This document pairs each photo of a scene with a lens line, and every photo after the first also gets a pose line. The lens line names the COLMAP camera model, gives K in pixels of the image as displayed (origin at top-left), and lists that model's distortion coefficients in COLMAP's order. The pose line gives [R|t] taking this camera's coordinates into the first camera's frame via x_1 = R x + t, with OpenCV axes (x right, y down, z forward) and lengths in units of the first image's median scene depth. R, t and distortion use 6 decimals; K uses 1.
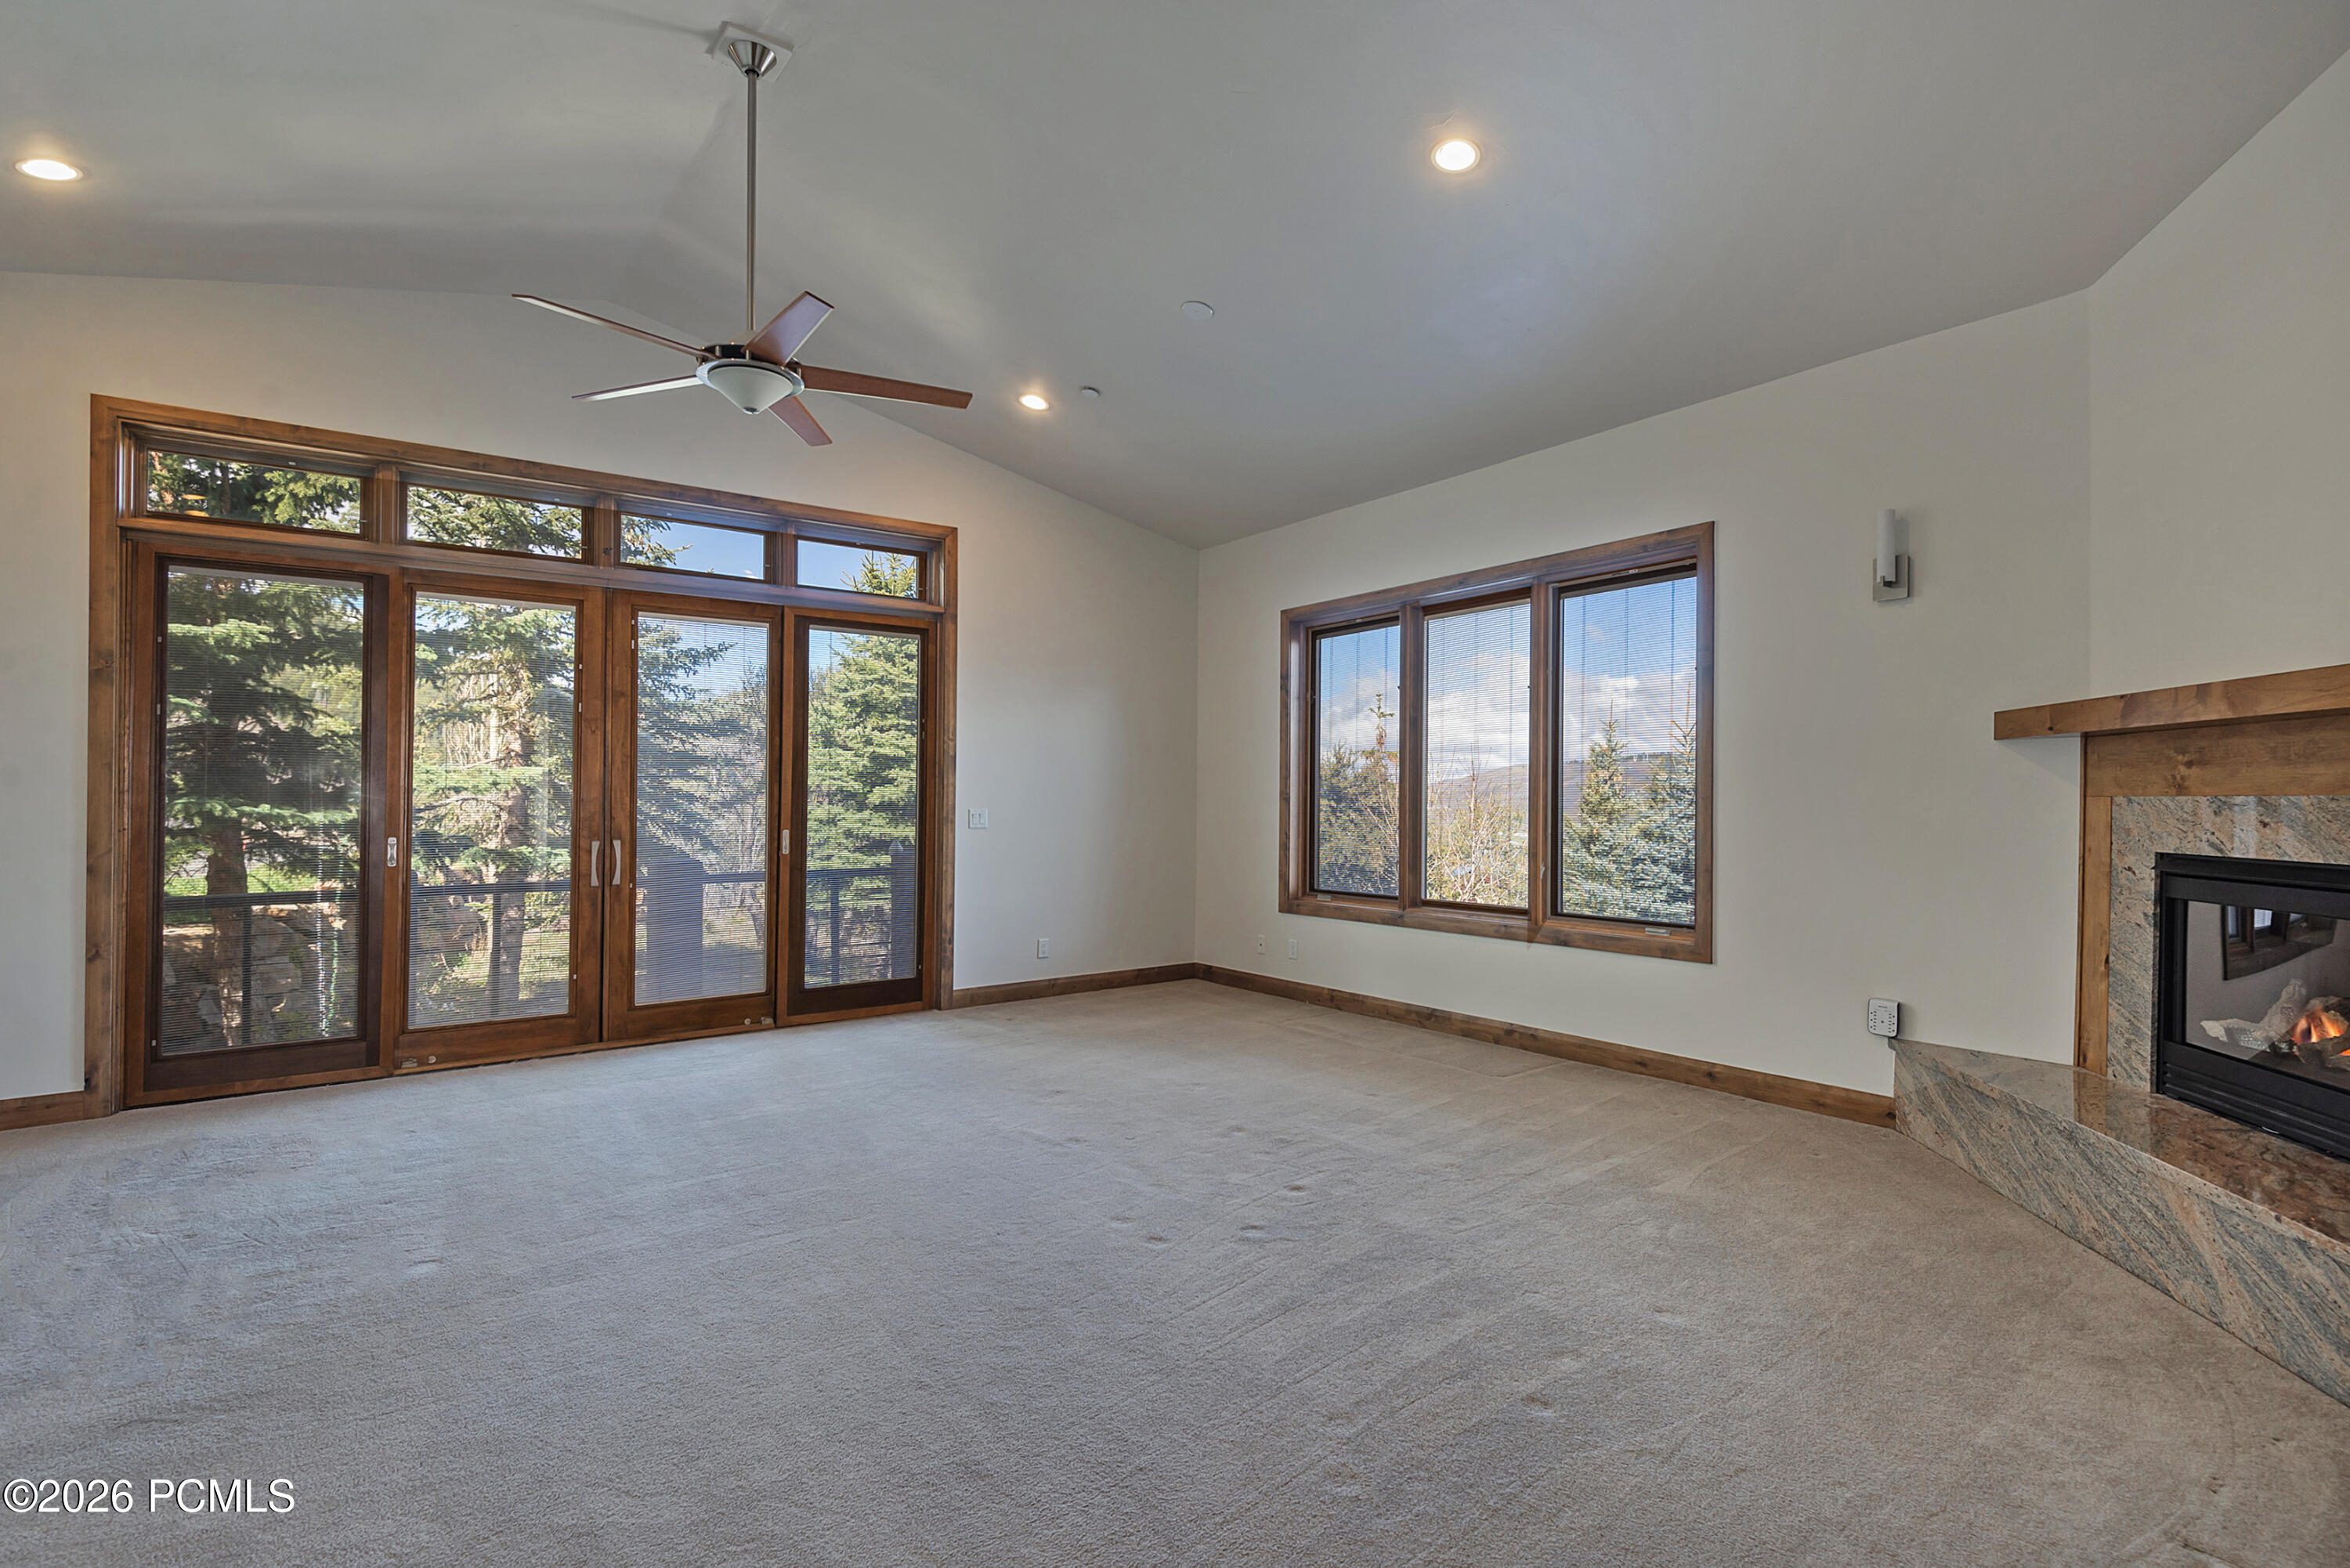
lens RADIAL K [[1105.0, 0, 1175.0], [0, 1105.0, 784.0], [0, 0, 1]] dist [-0.001197, -0.000467]
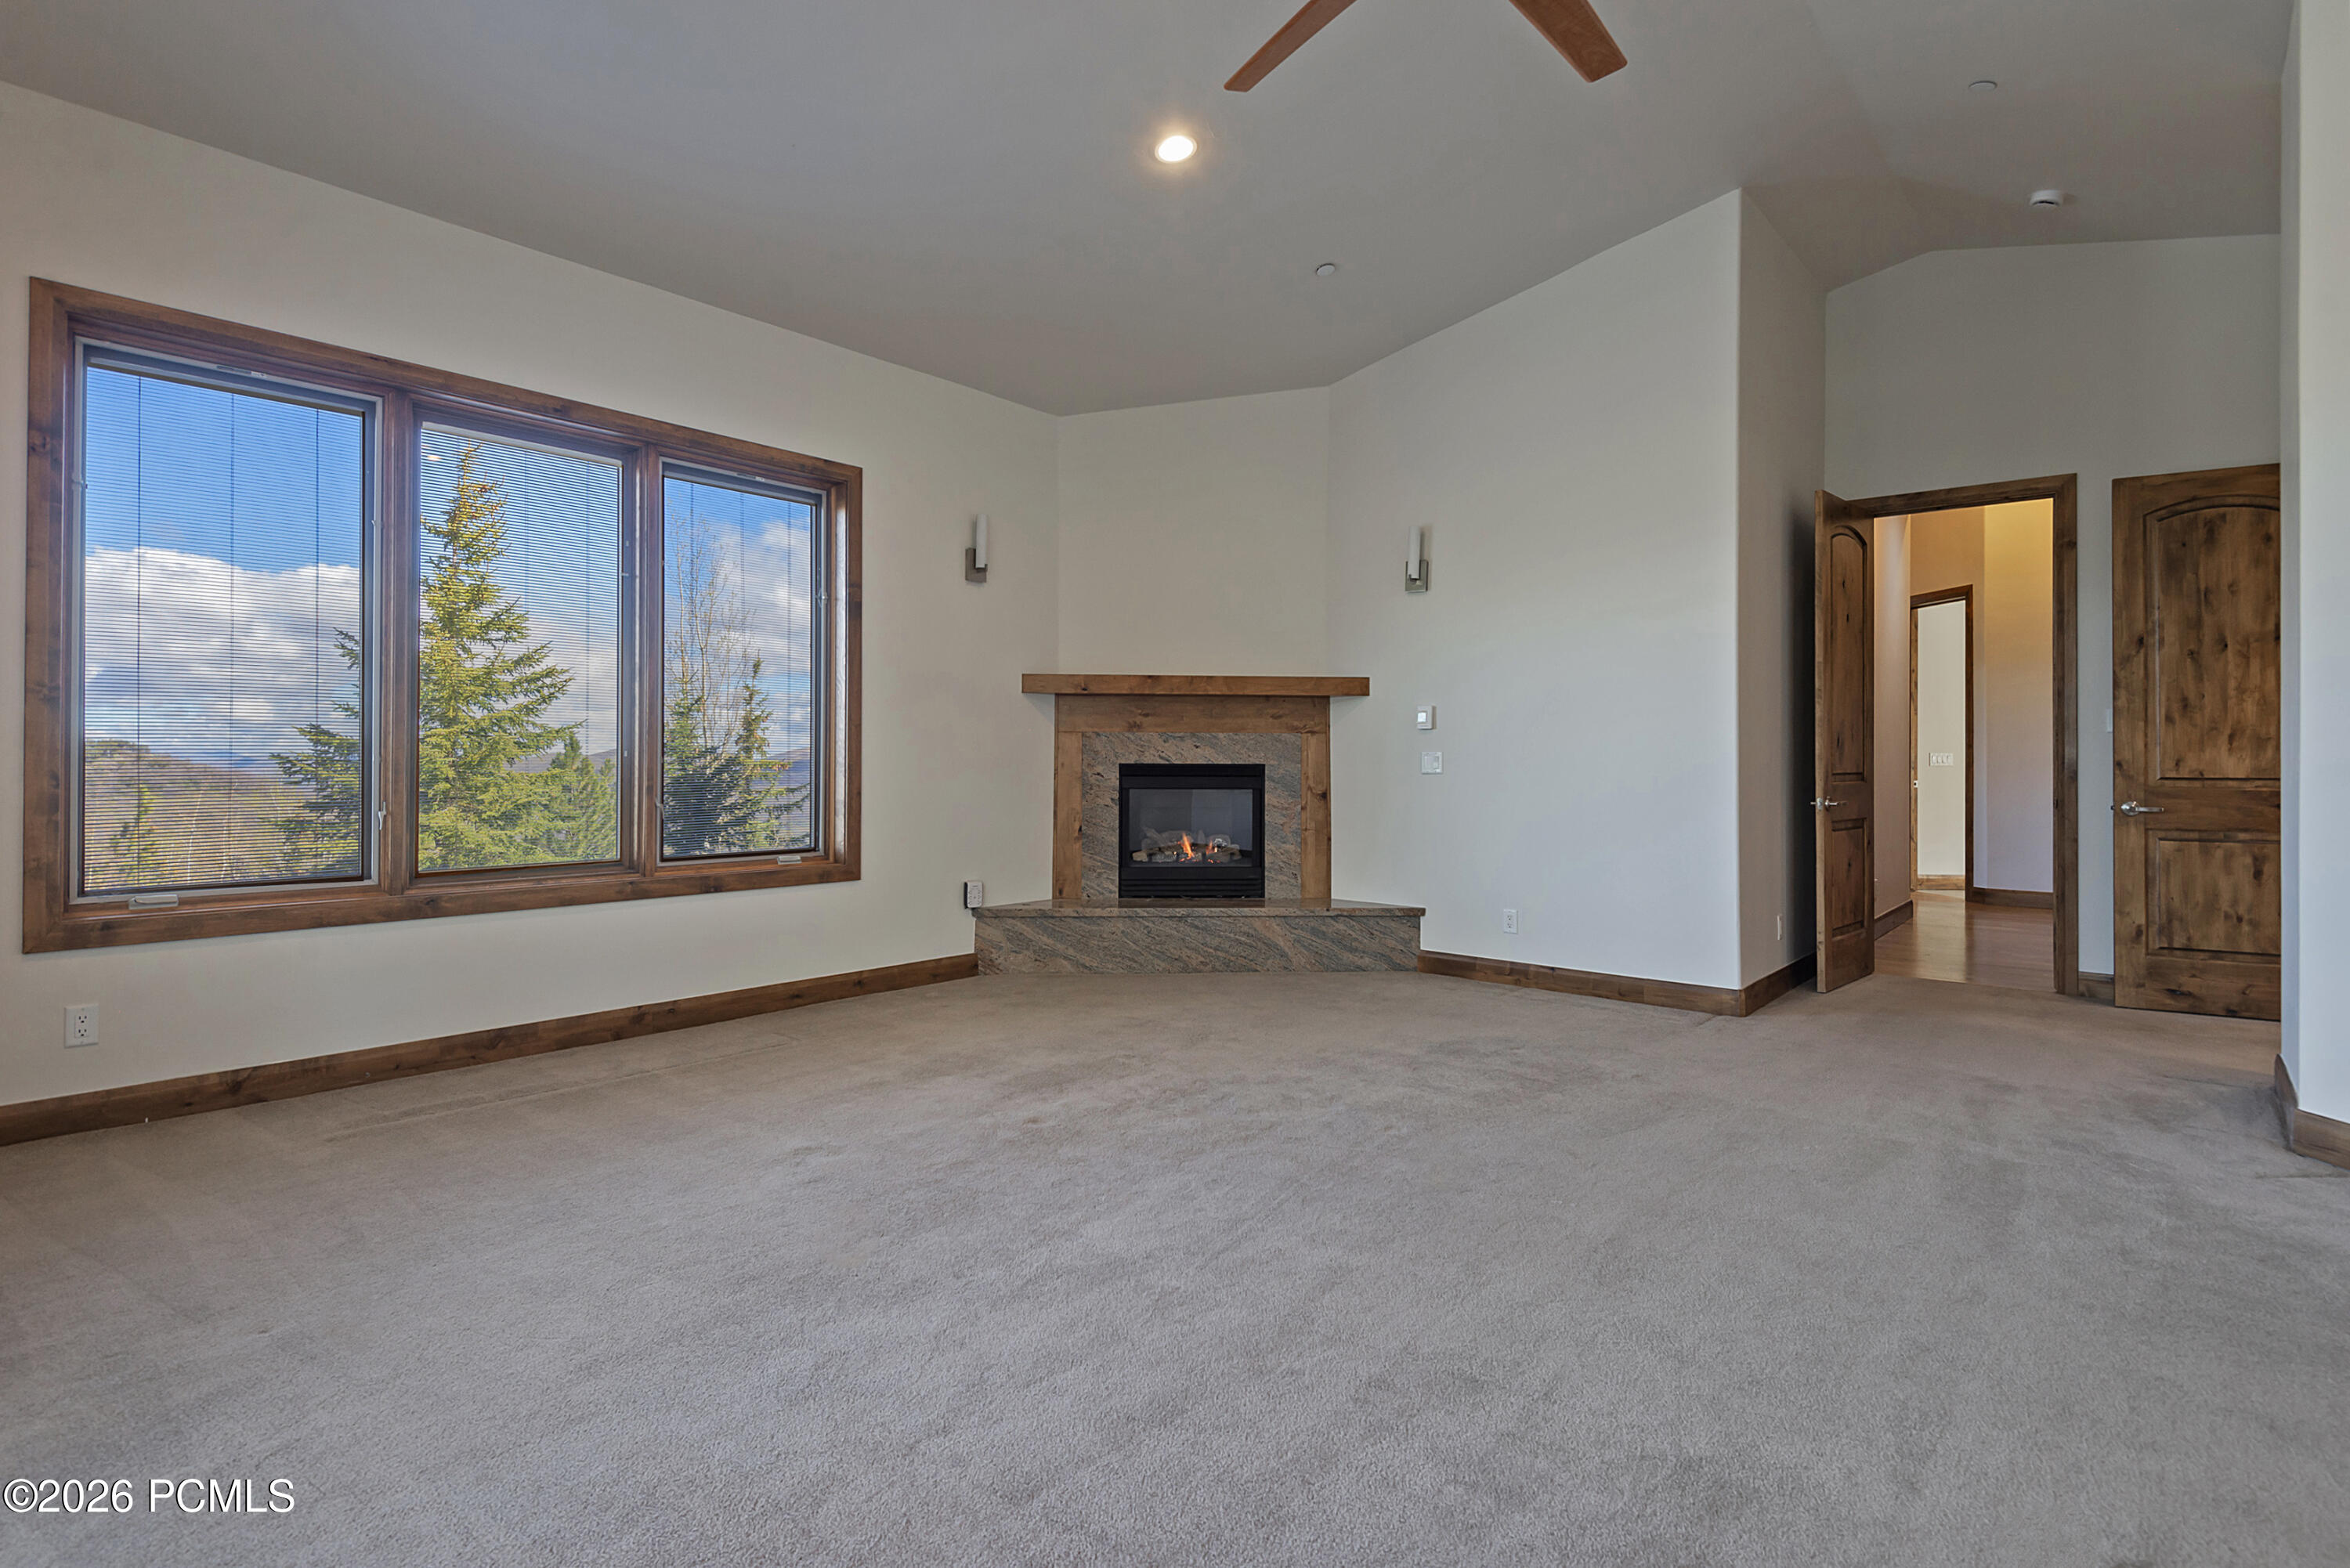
lens RADIAL K [[1182.3, 0, 1173.8], [0, 1182.3, 761.6], [0, 0, 1]] dist [0.001747, 0.000325]
pose [[-0.235294, 0.002326, 0.971921, -0.922591], [-0.017056, 0.999833, -0.006522, 0.065088], [-0.971775, -0.018112, -0.235215, 1.275032]]
